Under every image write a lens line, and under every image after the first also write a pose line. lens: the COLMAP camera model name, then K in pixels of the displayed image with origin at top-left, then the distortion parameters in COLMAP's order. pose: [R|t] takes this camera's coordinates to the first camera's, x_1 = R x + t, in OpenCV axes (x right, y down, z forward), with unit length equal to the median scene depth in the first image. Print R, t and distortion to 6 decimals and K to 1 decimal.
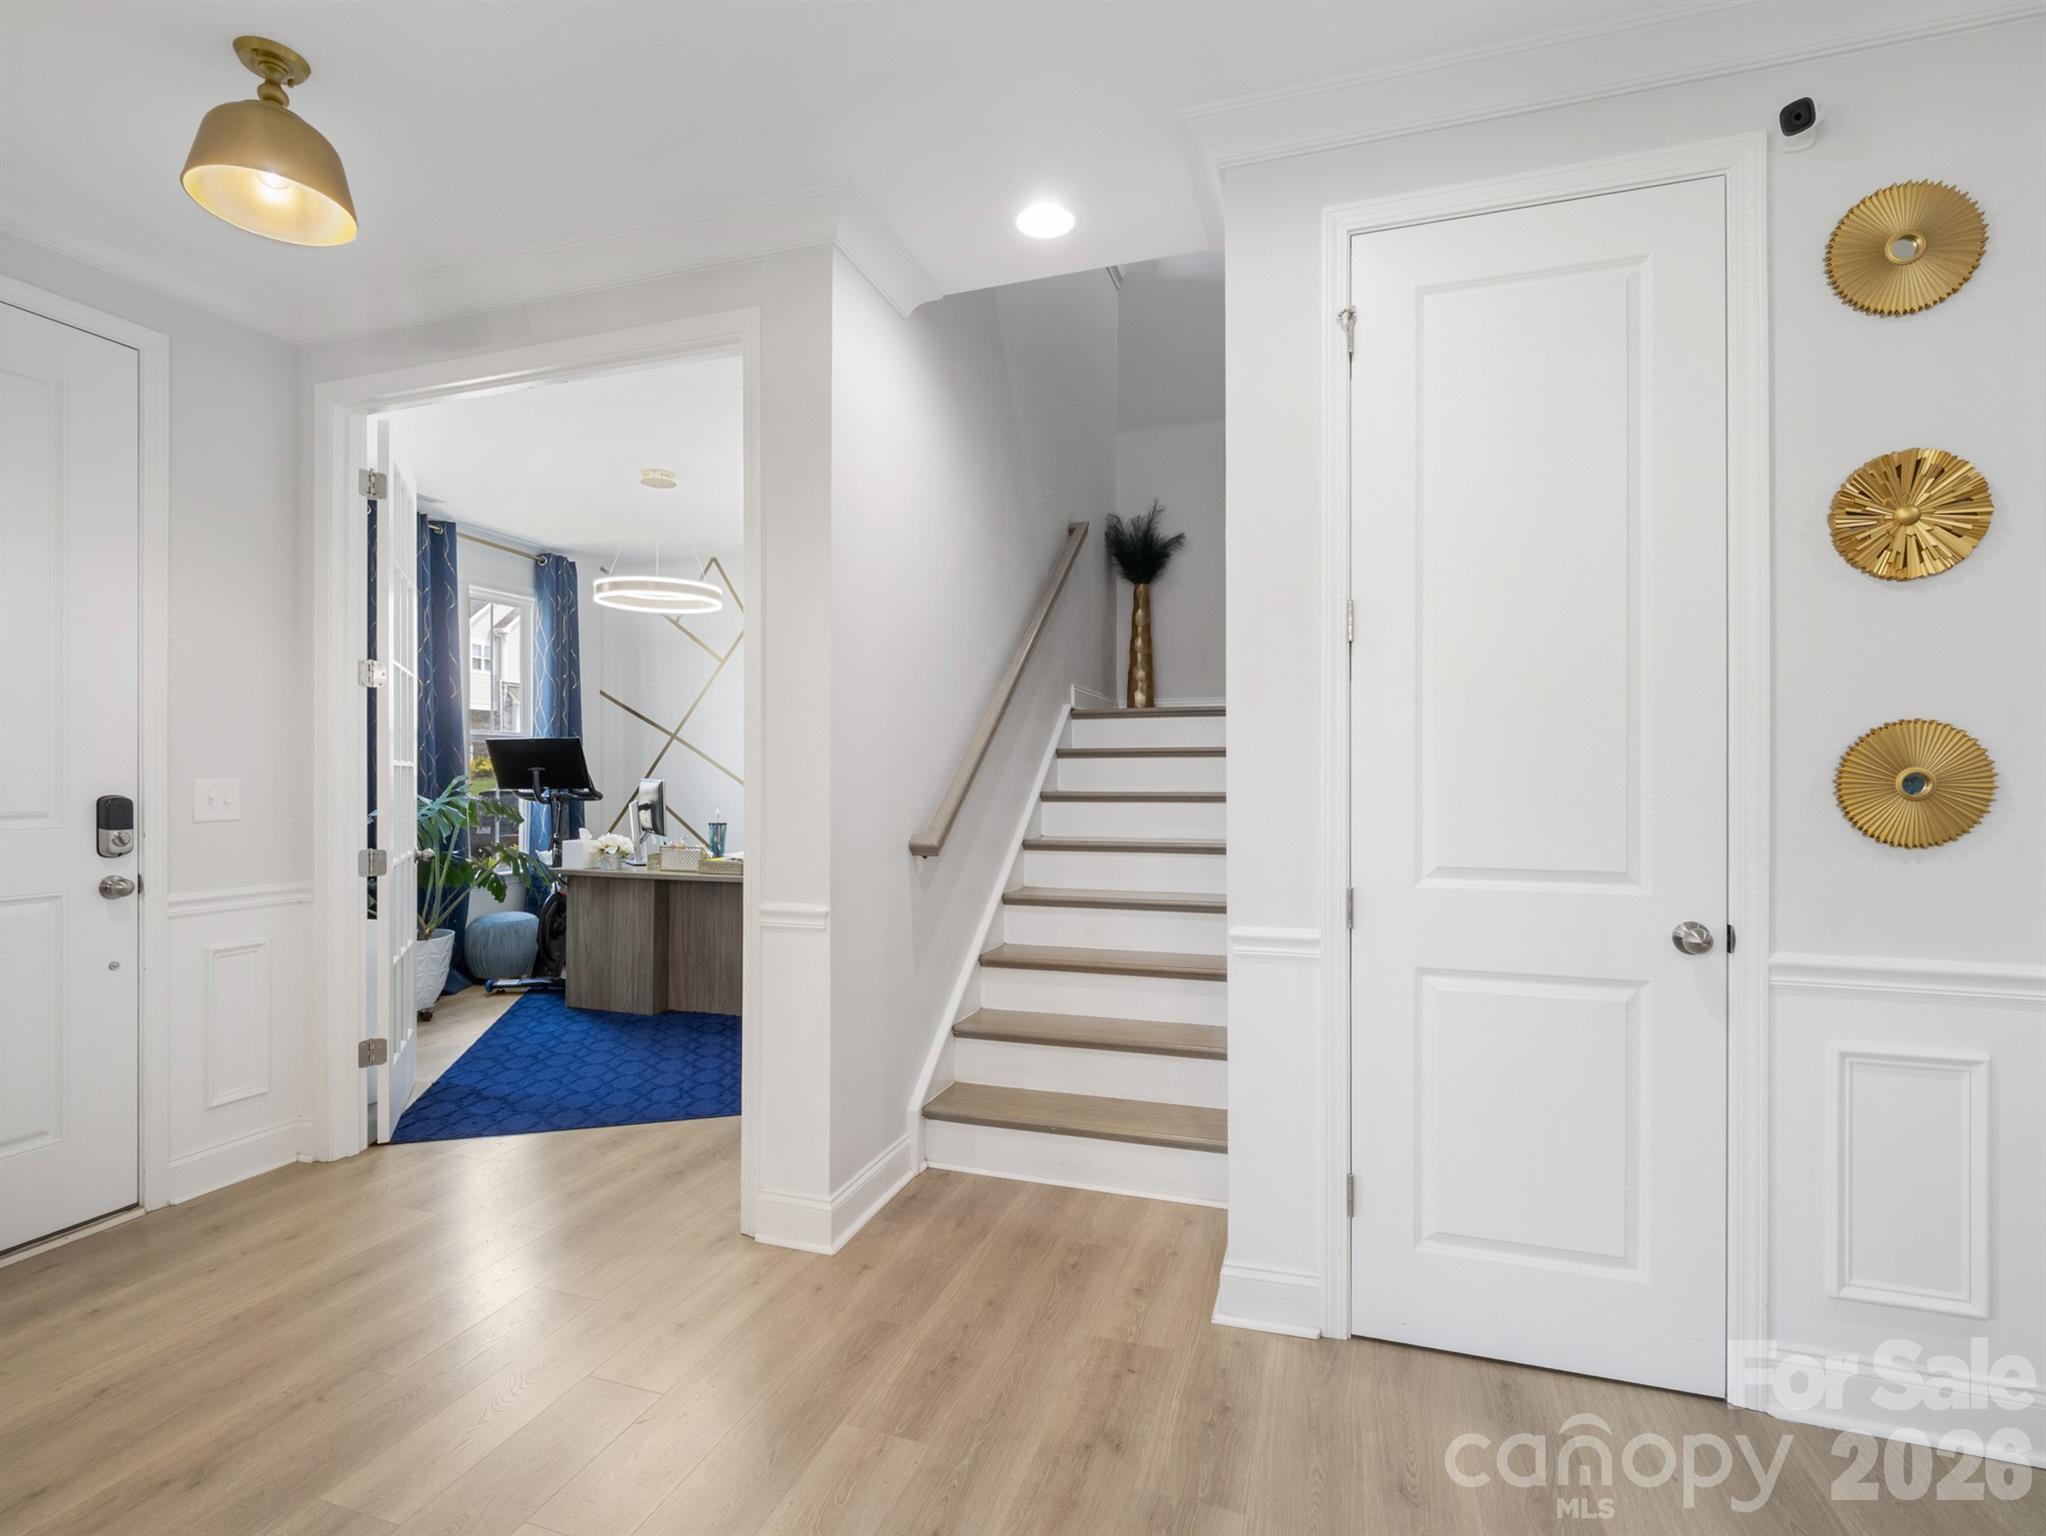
lens RADIAL K [[966.6, 0, 1021.1], [0, 966.6, 783.2], [0, 0, 1]] dist [-0.001843, -0.000178]
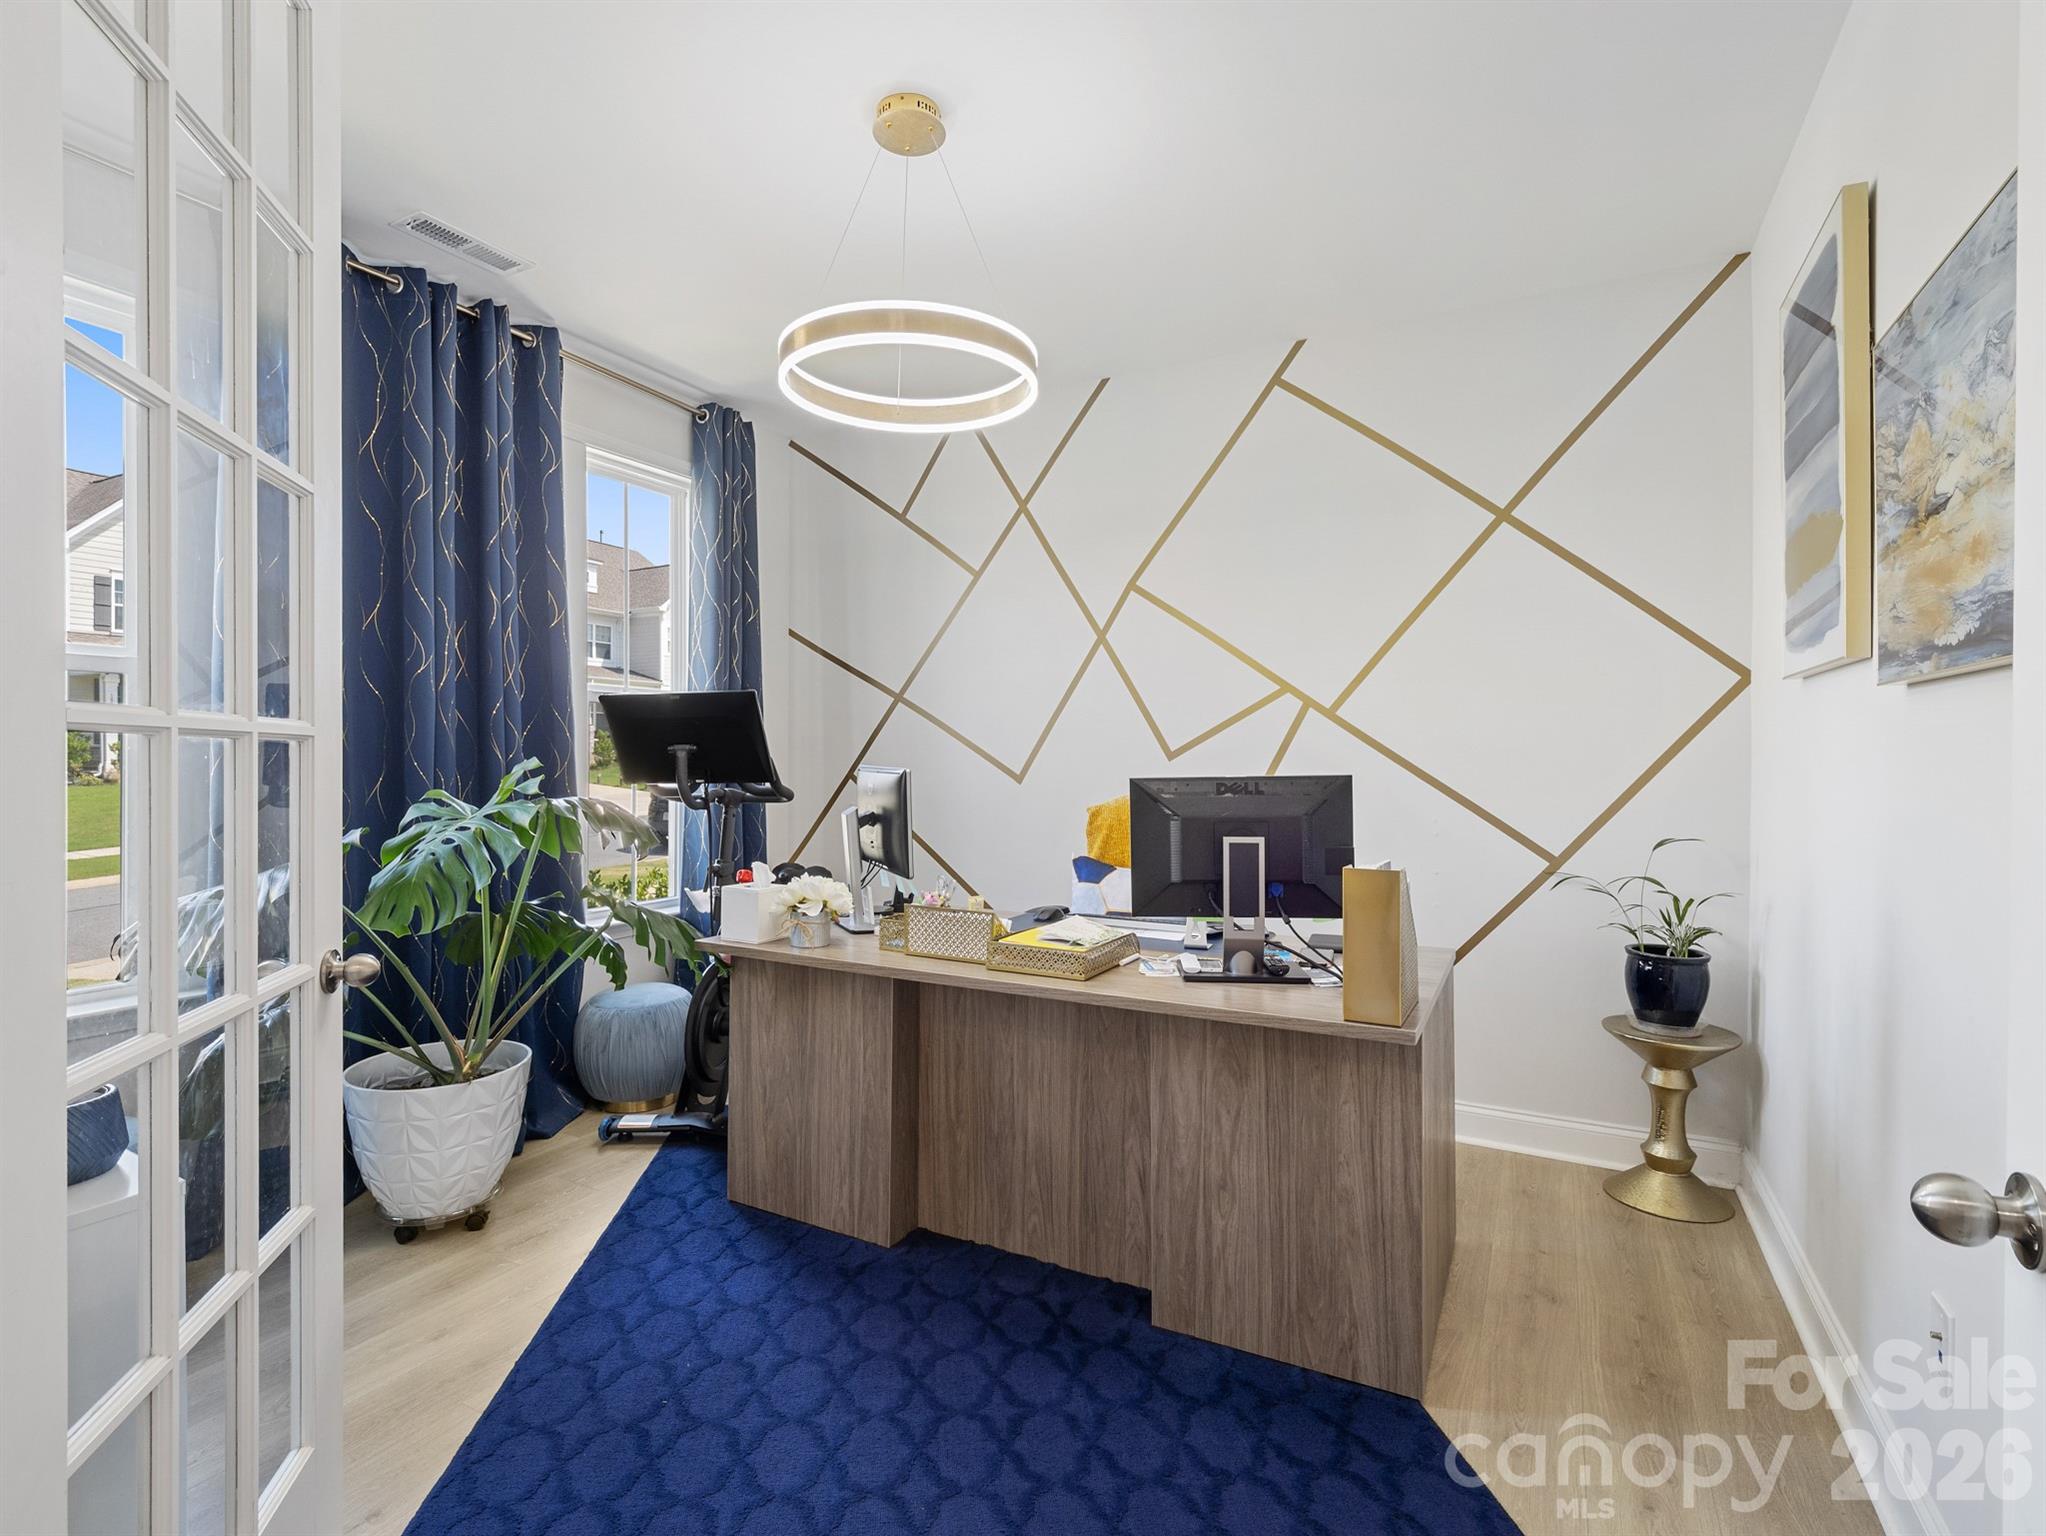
lens RADIAL K [[989.2, 0, 1021.7], [0, 989.2, 770.0], [0, 0, 1]] dist [0.000144, -0.000355]
pose [[0.984173, 0.003371, -0.177176, -0.208529], [-0.002846, 0.999991, 0.003213, -0.004256], [0.177185, -0.002658, 0.984174, 0.474902]]
